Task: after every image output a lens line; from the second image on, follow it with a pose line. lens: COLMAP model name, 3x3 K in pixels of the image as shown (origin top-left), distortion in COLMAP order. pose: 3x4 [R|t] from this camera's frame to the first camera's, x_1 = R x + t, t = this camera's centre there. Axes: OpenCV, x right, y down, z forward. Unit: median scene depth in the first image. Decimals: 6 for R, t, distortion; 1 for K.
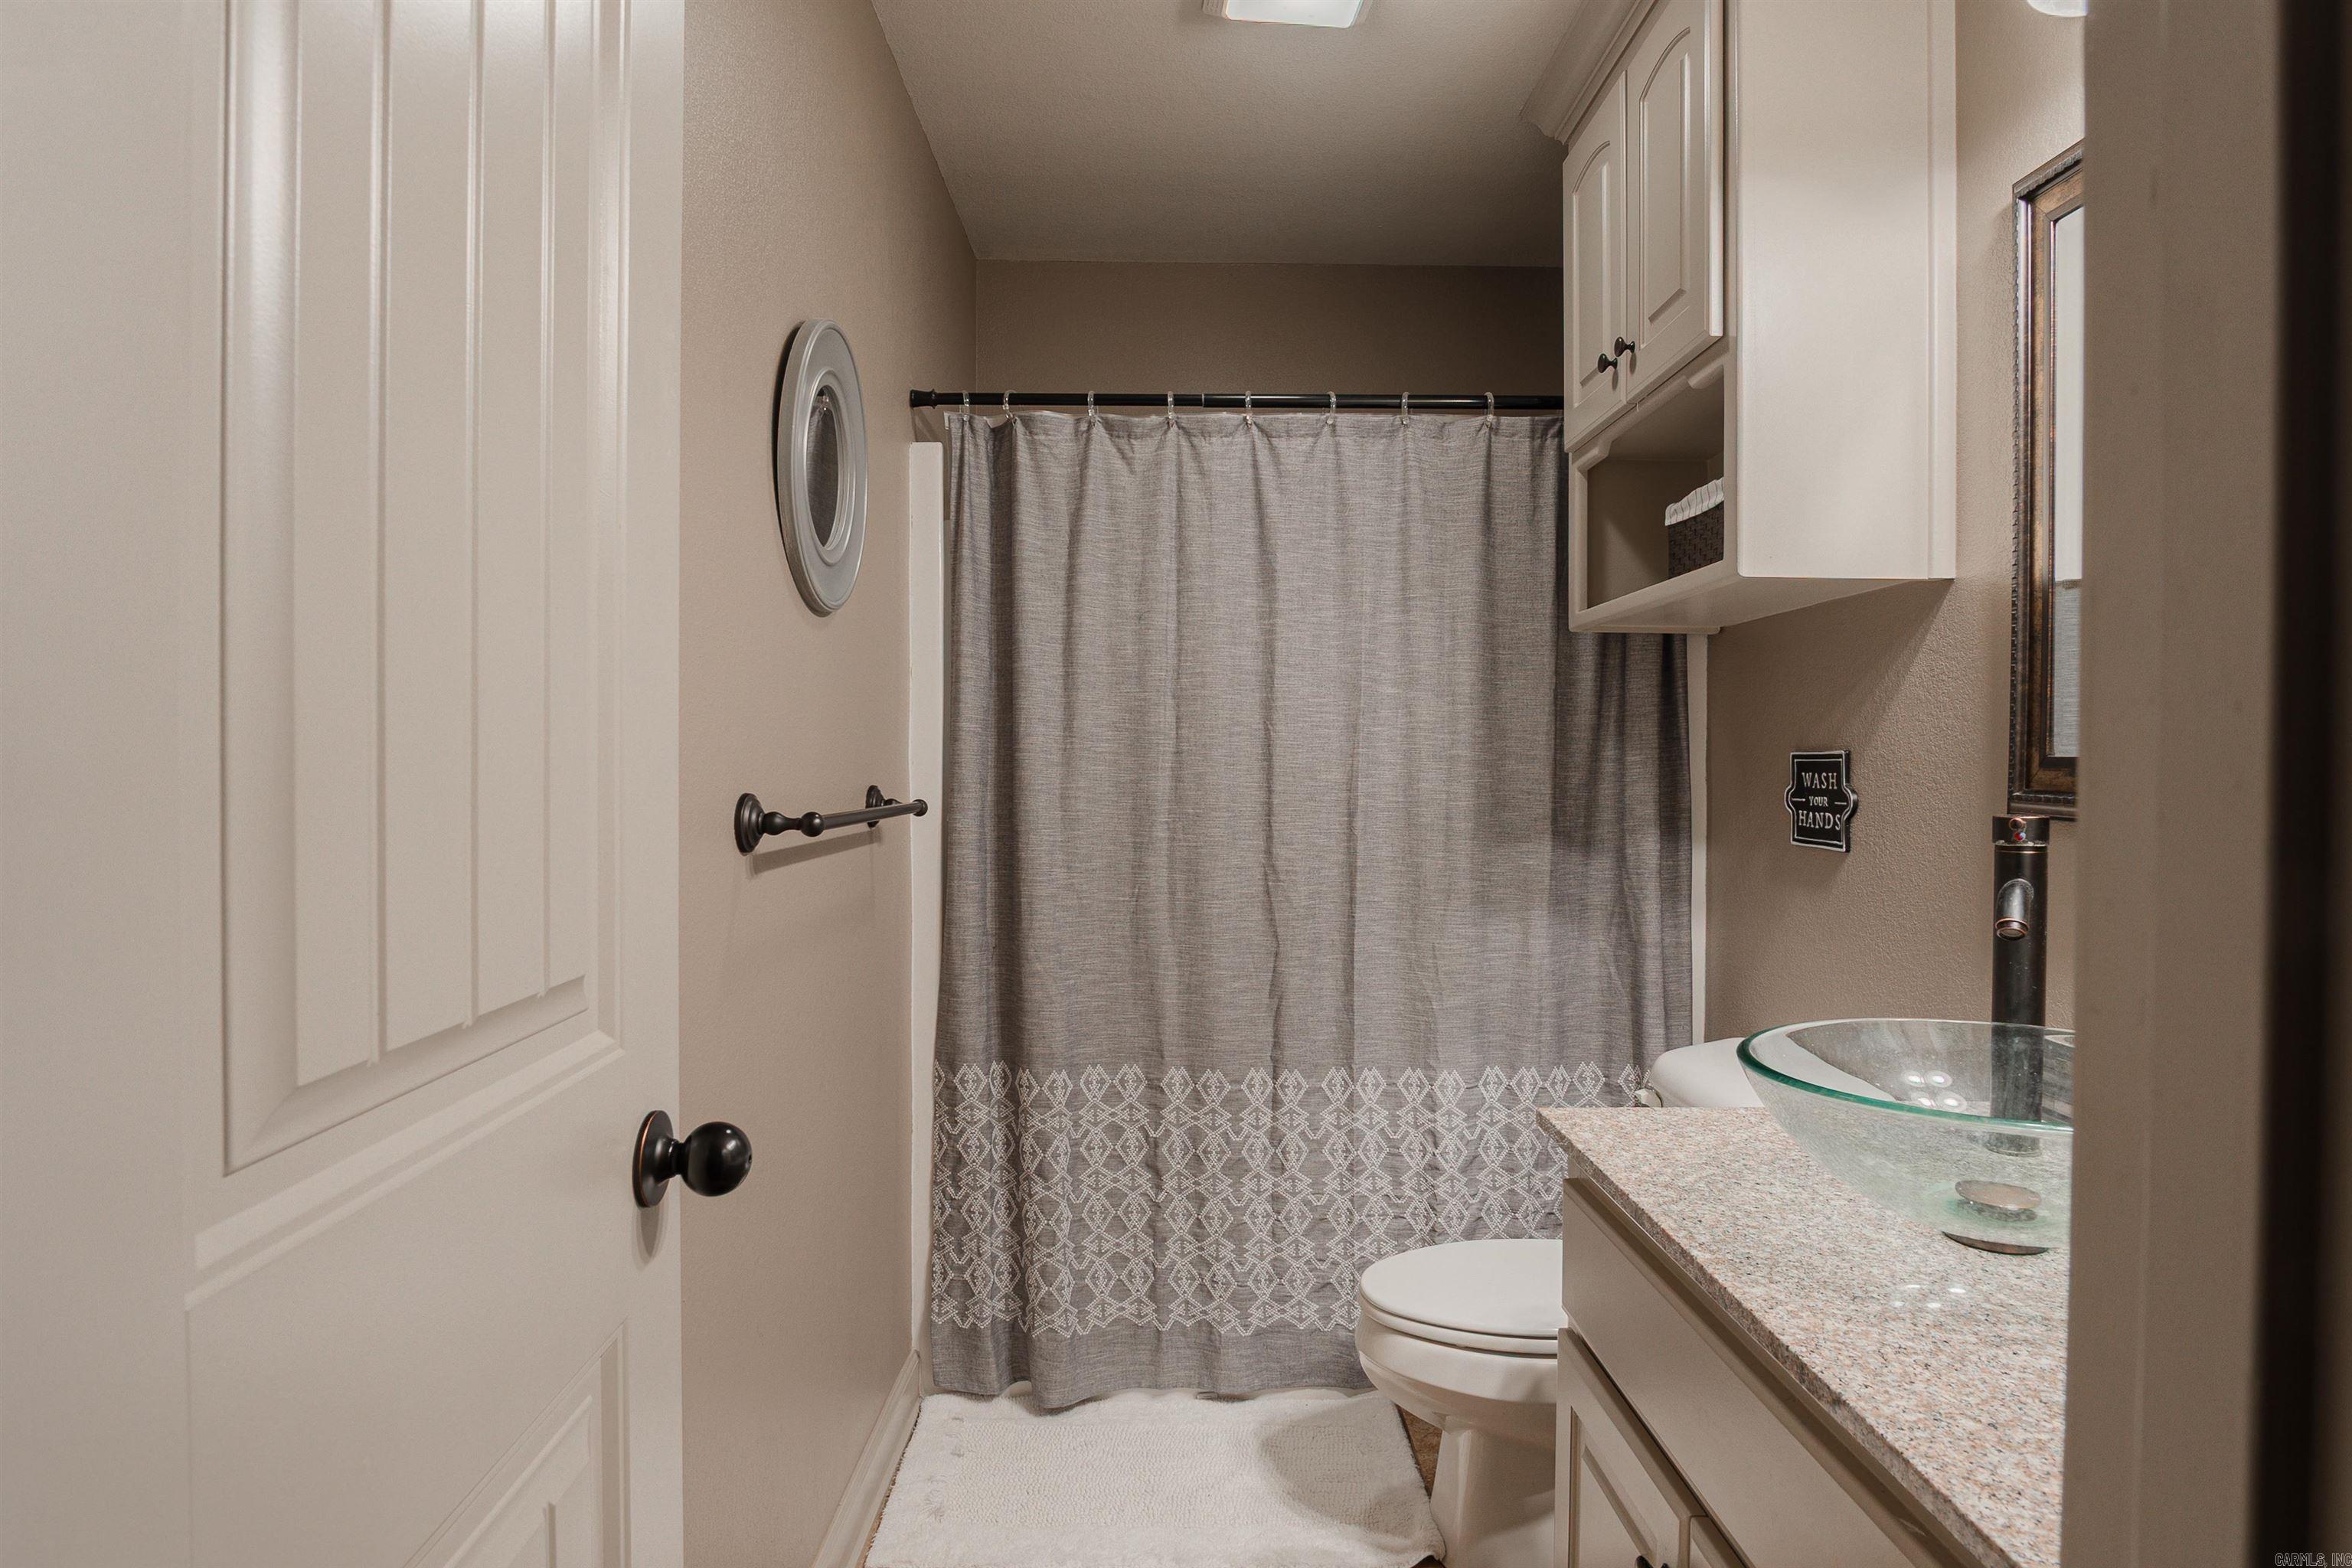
lens RADIAL K [[1276.8, 0, 1181.8], [0, 1276.8, 777.4], [0, 0, 1]] dist [-0.034491, 0.009114]
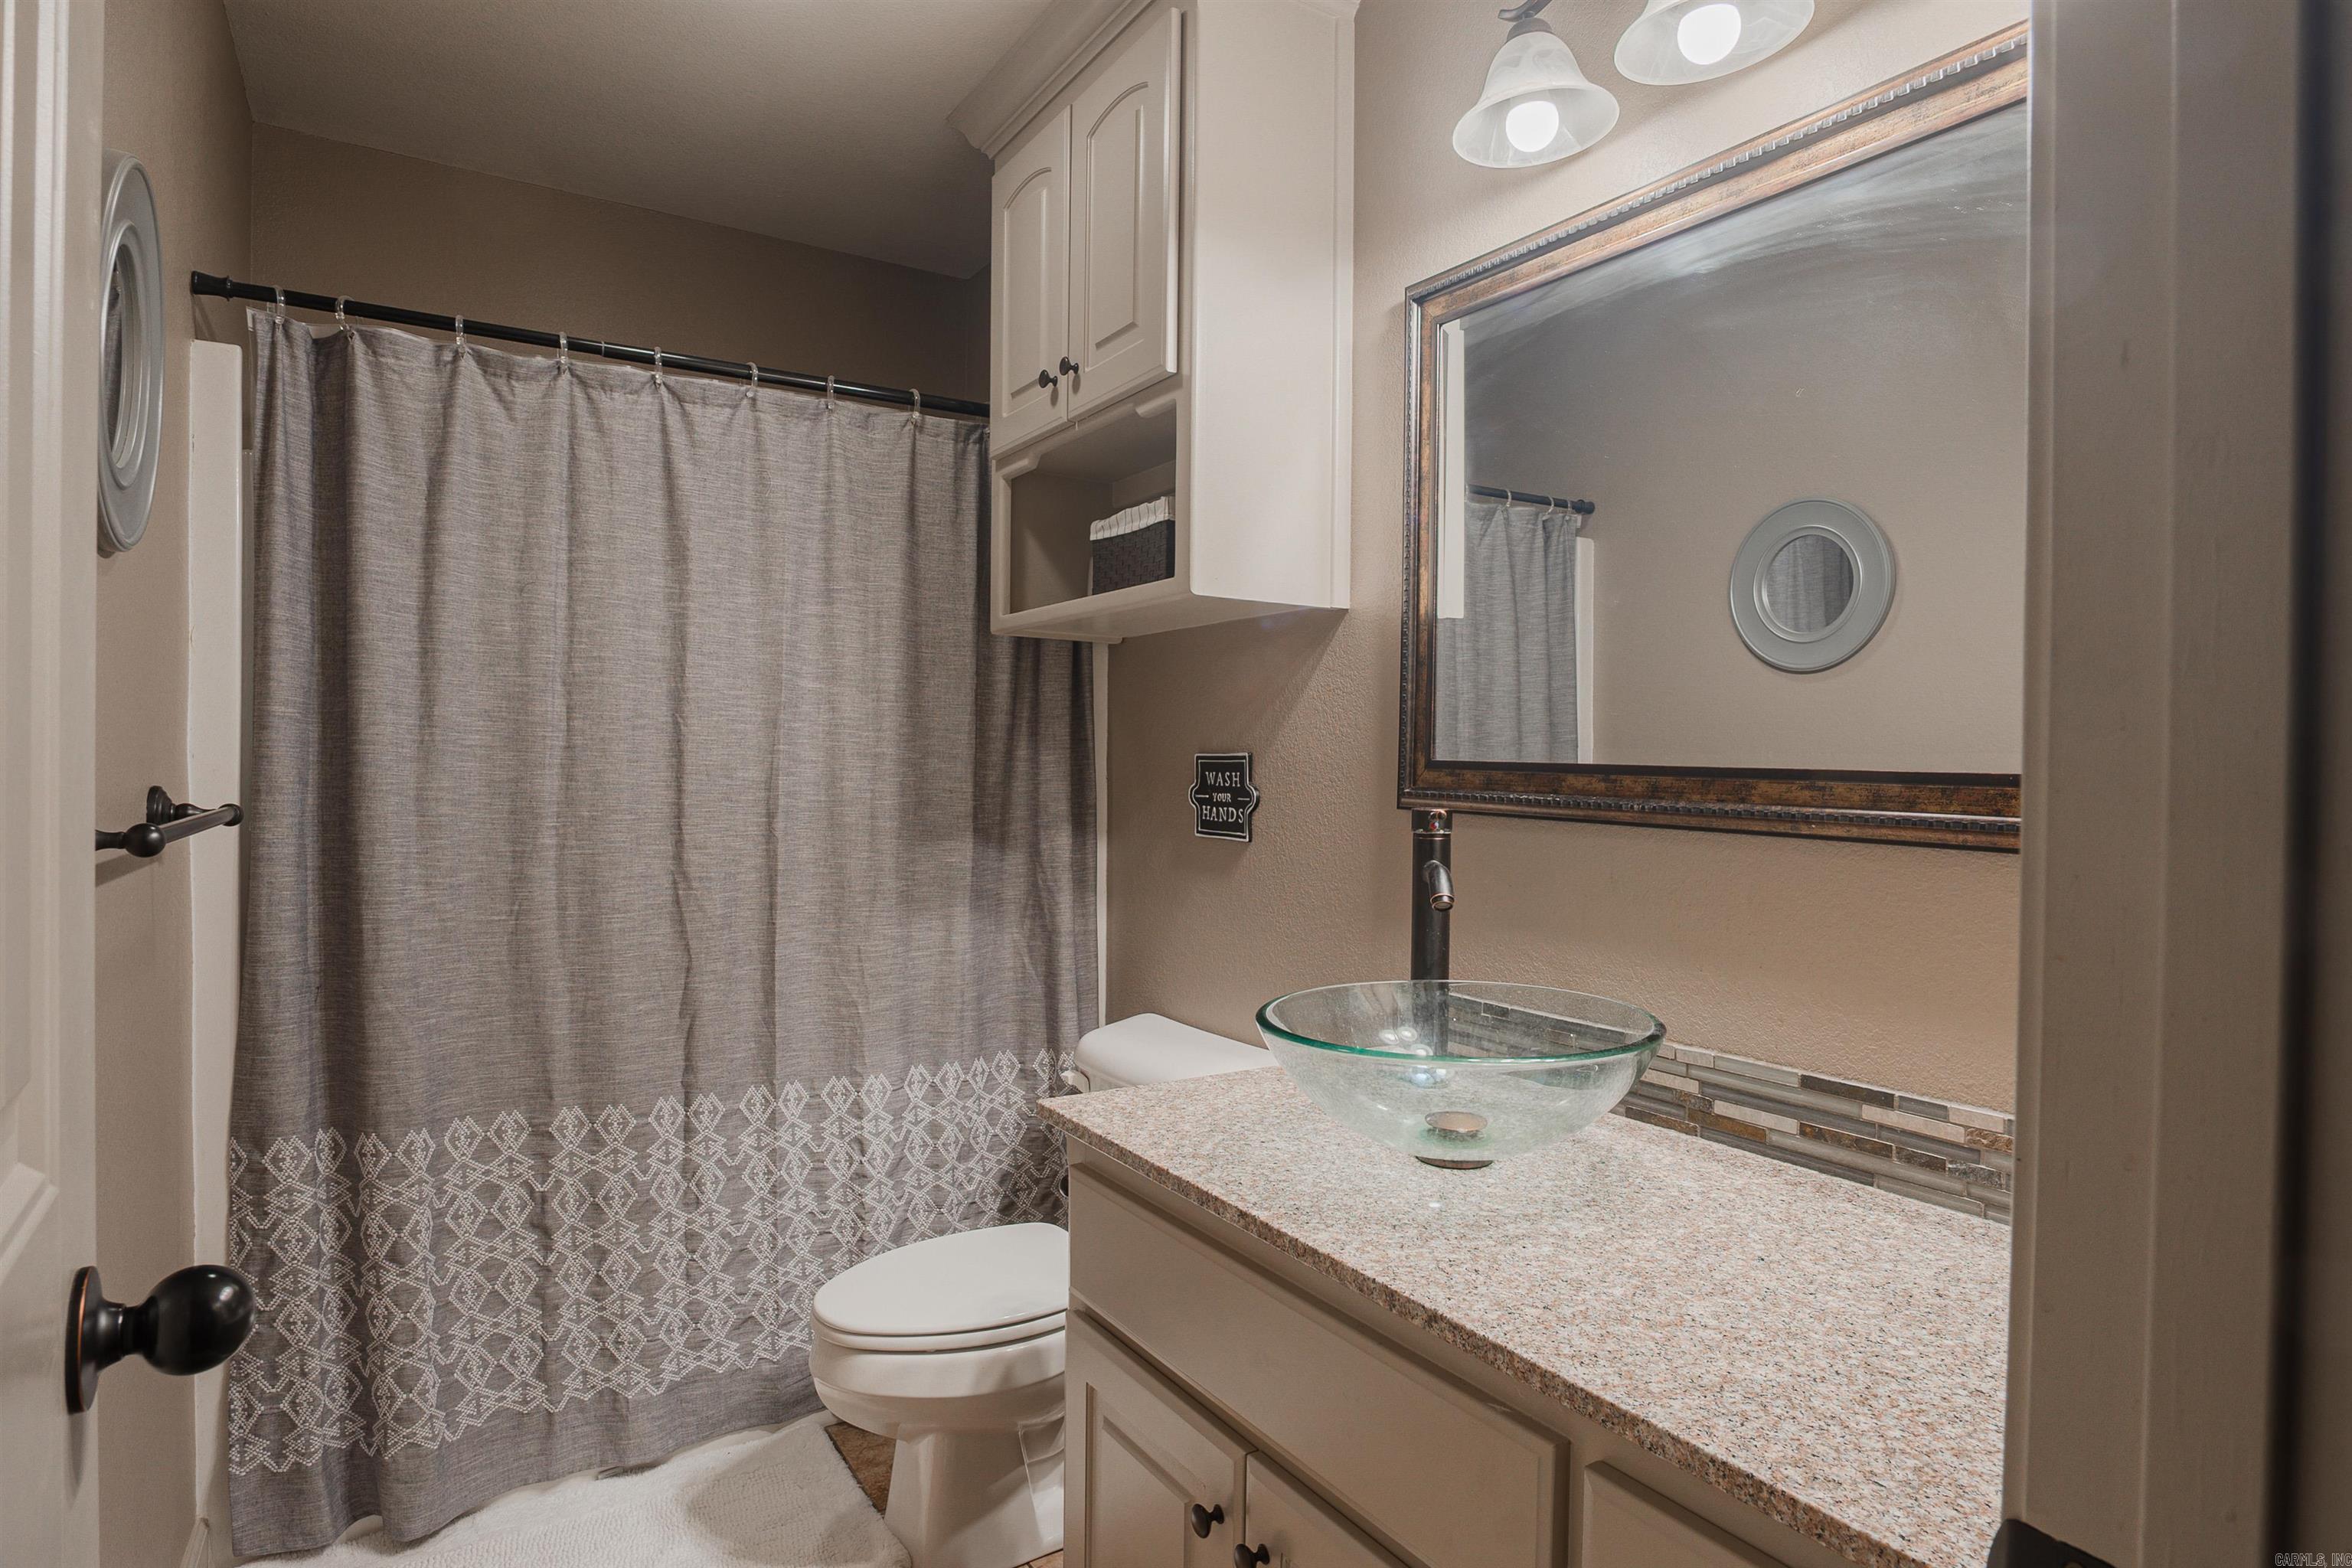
lens RADIAL K [[1266.1, 0, 1197.3], [0, 1266.1, 777.1], [0, 0, 1]] dist [-0.036408, 0.010770]
pose [[0.849608, 0.000398, 0.527415, -0.091318], [-0.001329, 0.999998, 0.001386, -0.000721], [-0.527414, -0.001878, 0.849607, 0.043750]]
